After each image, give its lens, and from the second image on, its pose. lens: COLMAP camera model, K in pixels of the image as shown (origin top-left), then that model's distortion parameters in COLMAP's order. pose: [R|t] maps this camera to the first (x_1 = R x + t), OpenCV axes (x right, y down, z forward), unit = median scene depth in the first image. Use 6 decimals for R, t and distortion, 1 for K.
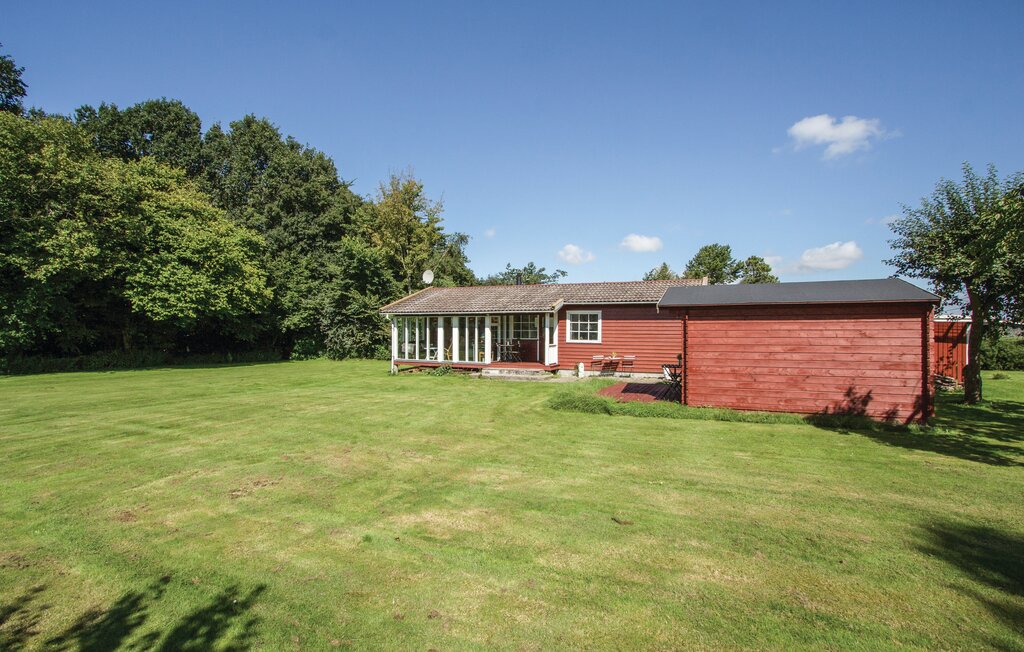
lens RADIAL K [[475.7, 0, 534.3], [0, 475.7, 324.9], [0, 0, 1]] dist [-0.000540, 0.000059]
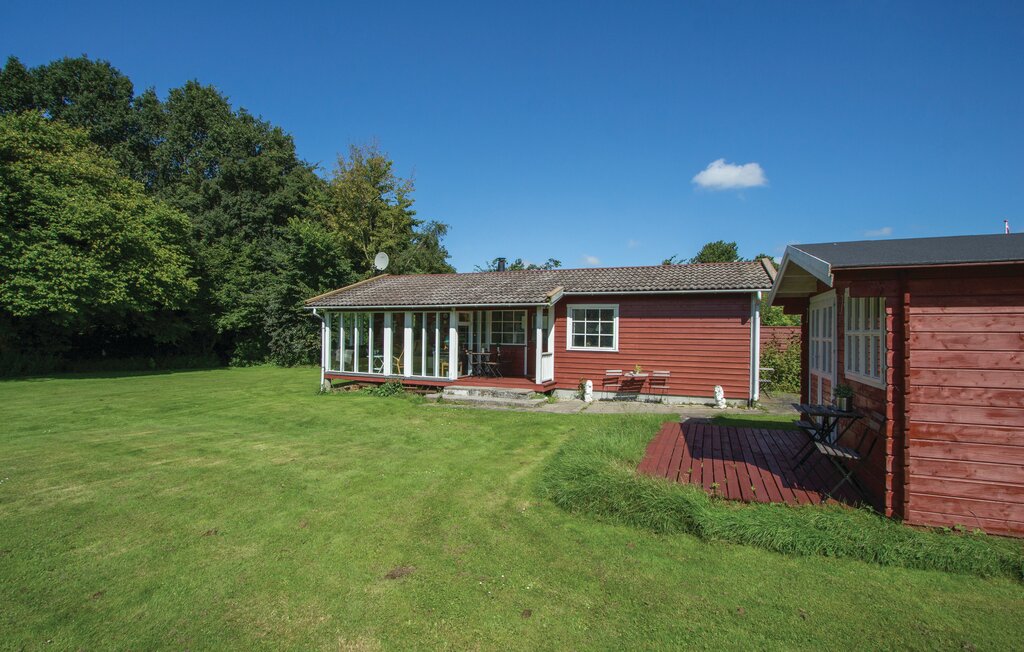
lens RADIAL K [[497.8, 0, 513.8], [0, 497.8, 328.9], [0, 0, 1]] dist [0.000845, 0.000901]
pose [[0.999842, 0.006993, -0.016329, 0.001776], [-0.006960, 0.999974, 0.002115, 0.003908], [0.016344, -0.002002, 0.999864, 0.209926]]
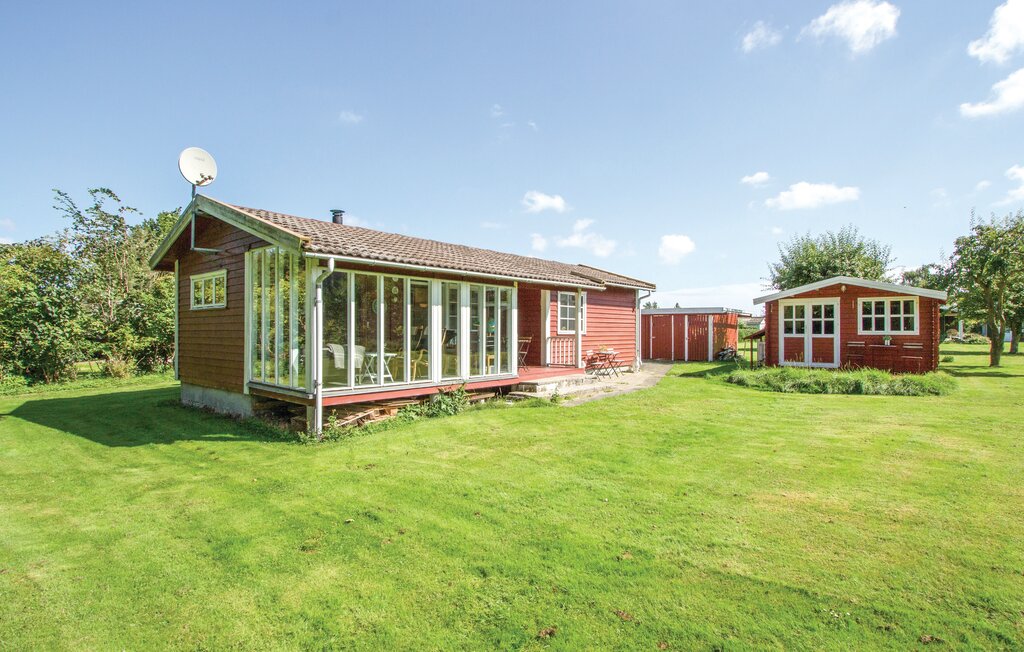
lens RADIAL K [[497.8, 0, 513.8], [0, 497.8, 328.9], [0, 0, 1]] dist [0.000845, 0.000901]
pose [[0.345982, -0.000439, 0.938241, -0.483083], [-0.008847, 0.999954, 0.003730, 0.020468], [-0.938199, -0.009591, 0.345962, 0.614665]]
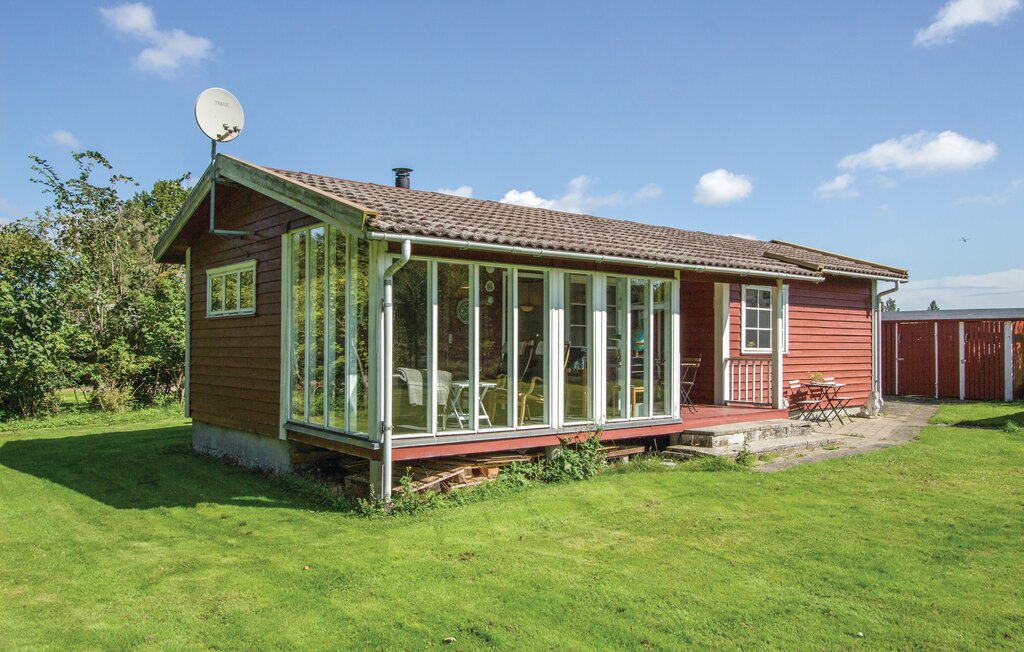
lens RADIAL K [[770.2, 0, 508.4], [0, 770.2, 333.1], [0, 0, 1]] dist [-0.003759, 0.038057]
pose [[0.510701, 0.012300, 0.859671, -0.485462], [-0.009261, 0.999918, -0.008805, 0.019859], [-0.859709, -0.003465, 0.510773, 0.627348]]
